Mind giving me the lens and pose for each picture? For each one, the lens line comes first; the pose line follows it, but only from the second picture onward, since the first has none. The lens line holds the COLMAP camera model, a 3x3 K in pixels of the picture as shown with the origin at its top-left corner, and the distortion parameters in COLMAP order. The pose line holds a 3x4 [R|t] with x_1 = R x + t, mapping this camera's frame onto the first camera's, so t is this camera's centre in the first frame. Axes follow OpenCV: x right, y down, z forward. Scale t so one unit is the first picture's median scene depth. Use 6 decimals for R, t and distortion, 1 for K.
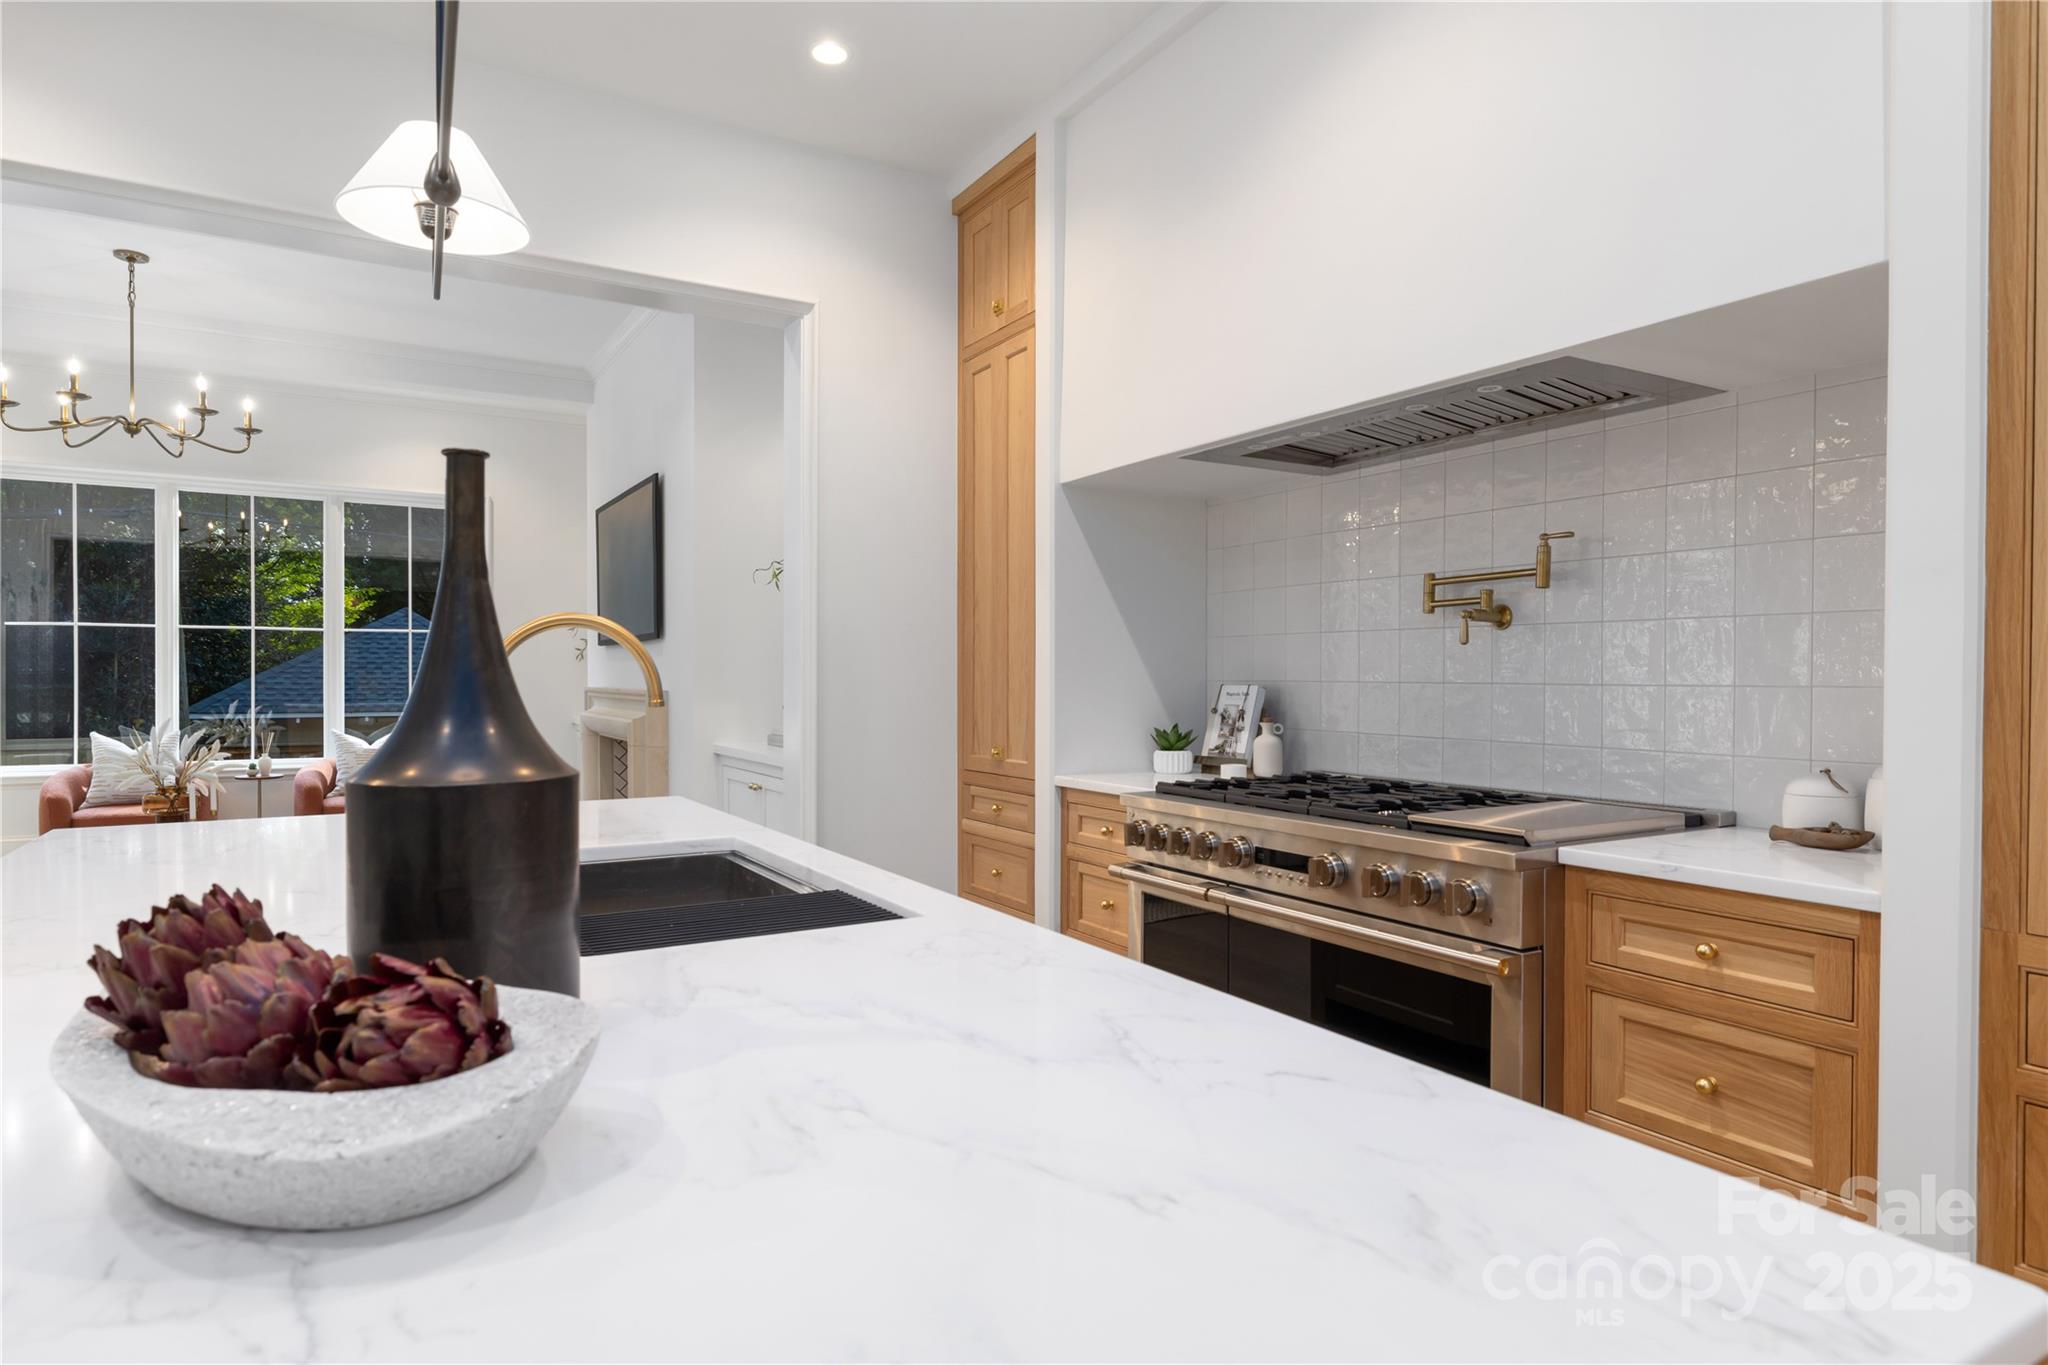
lens RADIAL K [[1147.8, 0, 1014.2], [0, 1147.8, 680.6], [0, 0, 1]] dist [0.001828, -0.000374]
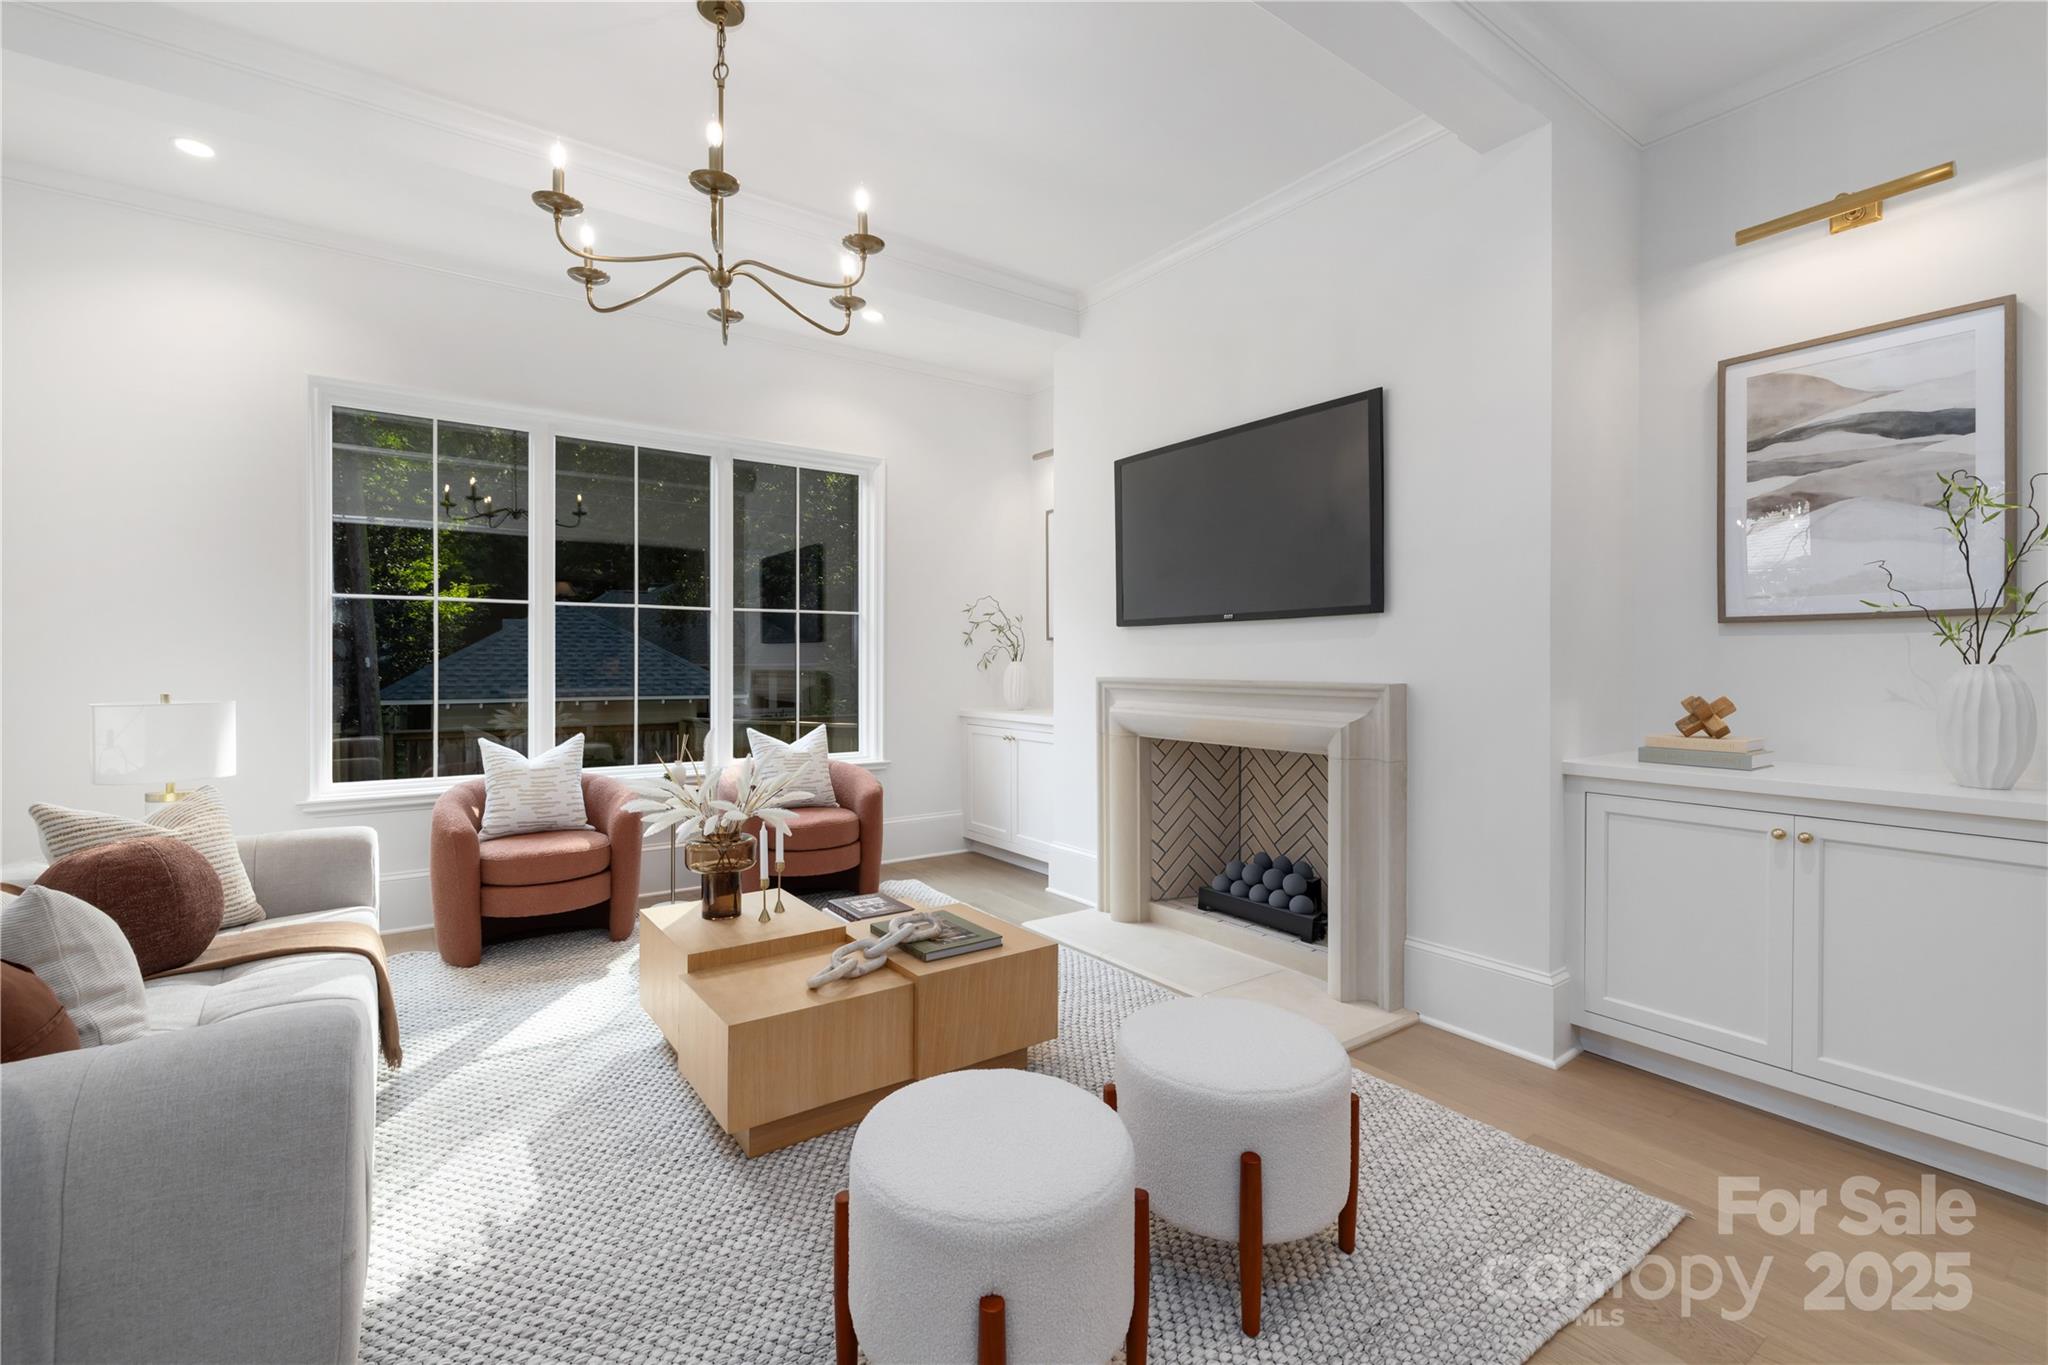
lens RADIAL K [[891.0, 0, 1015.8], [0, 891.0, 663.8], [0, 0, 1]] dist [-0.002425, -0.000355]
pose [[0.996715, -0.002024, 0.080958, -0.900392], [0.002093, 0.999998, -0.000763, -0.006245], [-0.080956, 0.000930, 0.996717, 0.690641]]
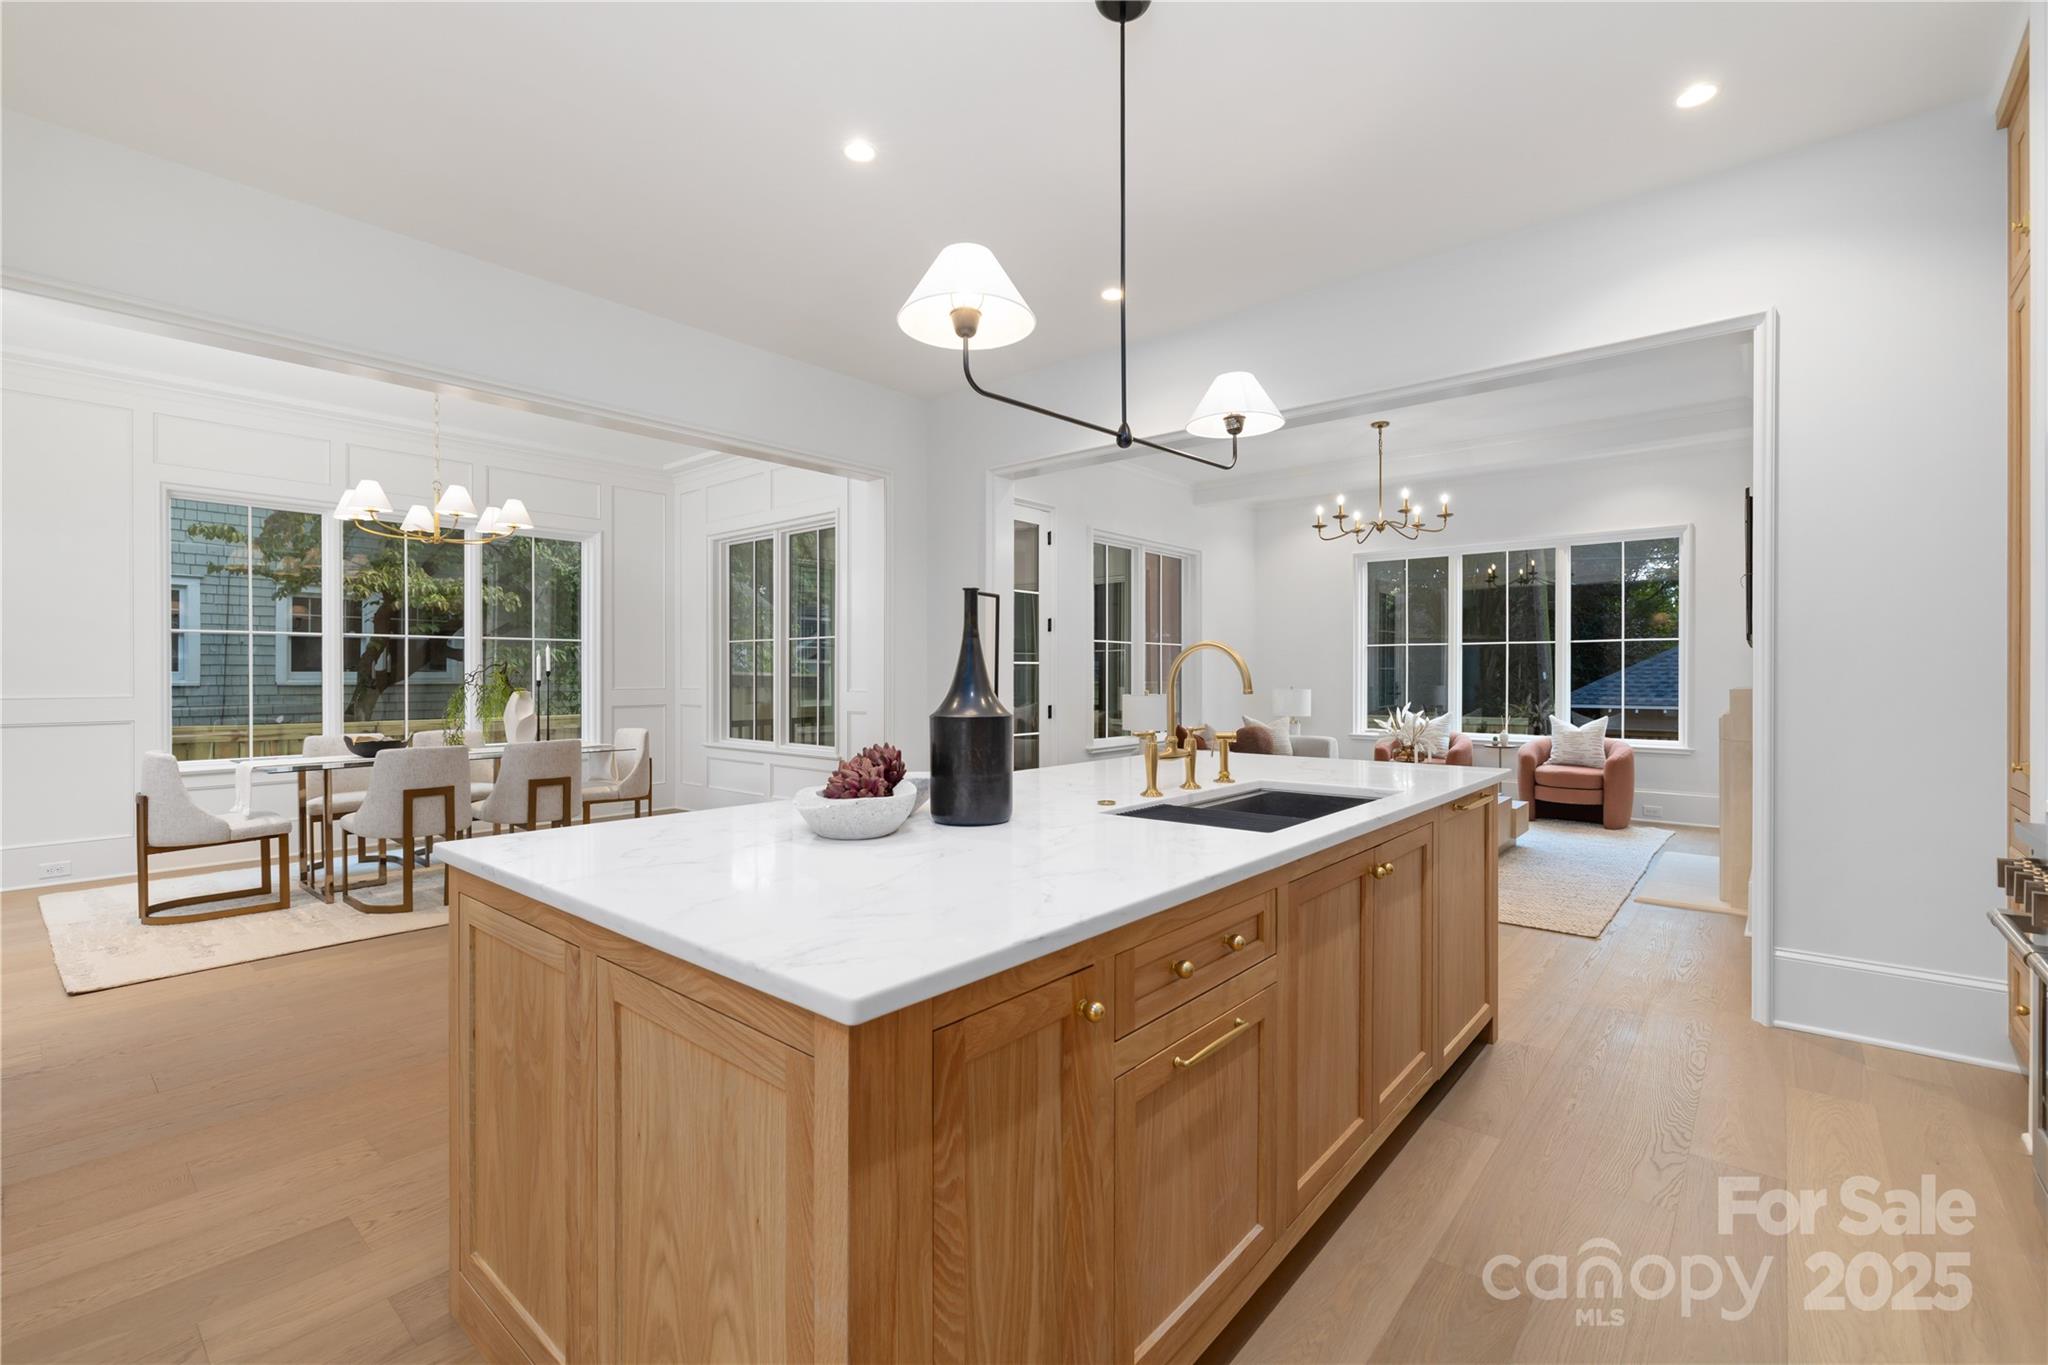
lens RADIAL K [[891.3, 0, 1030.0], [0, 891.3, 678.0], [0, 0, 1]] dist [0.002182, 0.000287]
pose [[0.331712, 0.001262, -0.943380, 0.394872], [-0.003545, 0.999994, 0.000092, 0.000075], [0.943374, 0.003314, 0.331714, 0.129408]]
